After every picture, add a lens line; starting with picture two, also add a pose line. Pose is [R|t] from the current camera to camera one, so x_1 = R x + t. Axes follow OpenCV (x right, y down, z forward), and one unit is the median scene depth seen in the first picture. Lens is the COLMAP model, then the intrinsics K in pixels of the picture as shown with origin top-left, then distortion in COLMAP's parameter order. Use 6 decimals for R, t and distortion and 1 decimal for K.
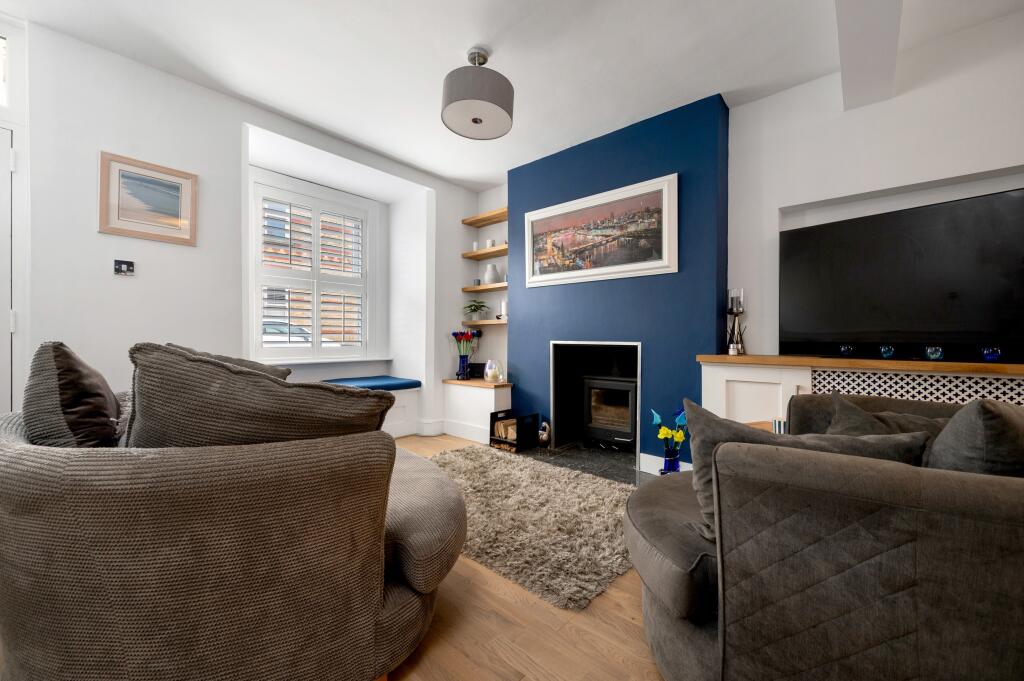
lens RADIAL K [[400.9, 0, 512.2], [0, 400.9, 340.3], [0, 0, 1]] dist [-0.002808, -0.000074]
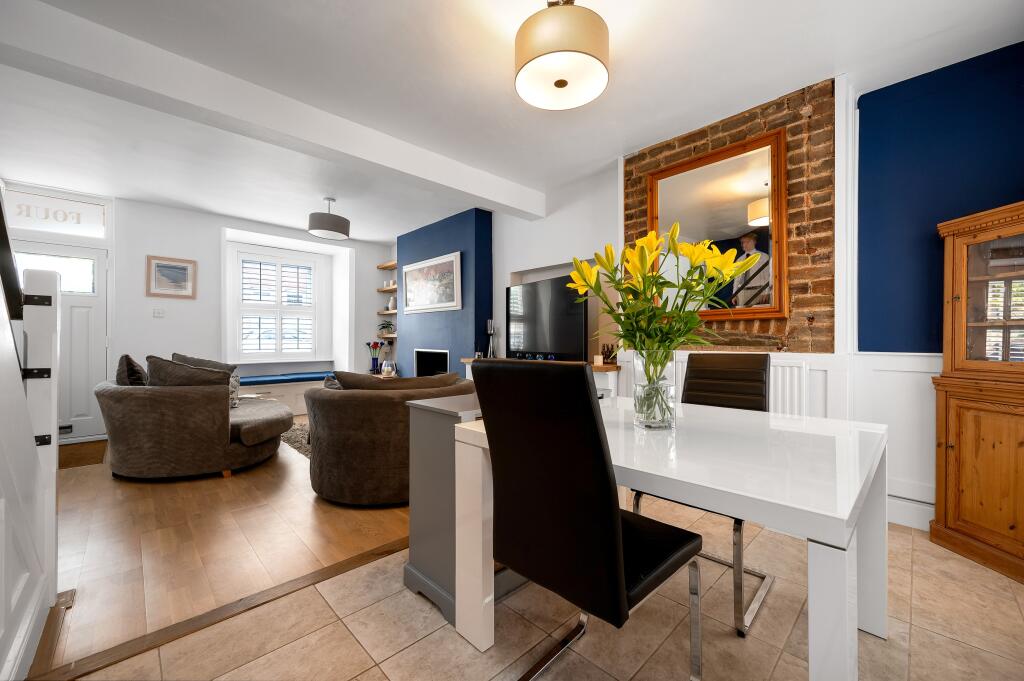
lens RADIAL K [[400.9, 0, 508.5], [0, 400.9, 340.4], [0, 0, 1]] dist [-0.004579, -0.000197]
pose [[0.996183, -0.002278, -0.087261, 0.805051], [0.001911, 0.999989, -0.004296, -0.033847], [0.087269, 0.004113, 0.996176, -0.705003]]
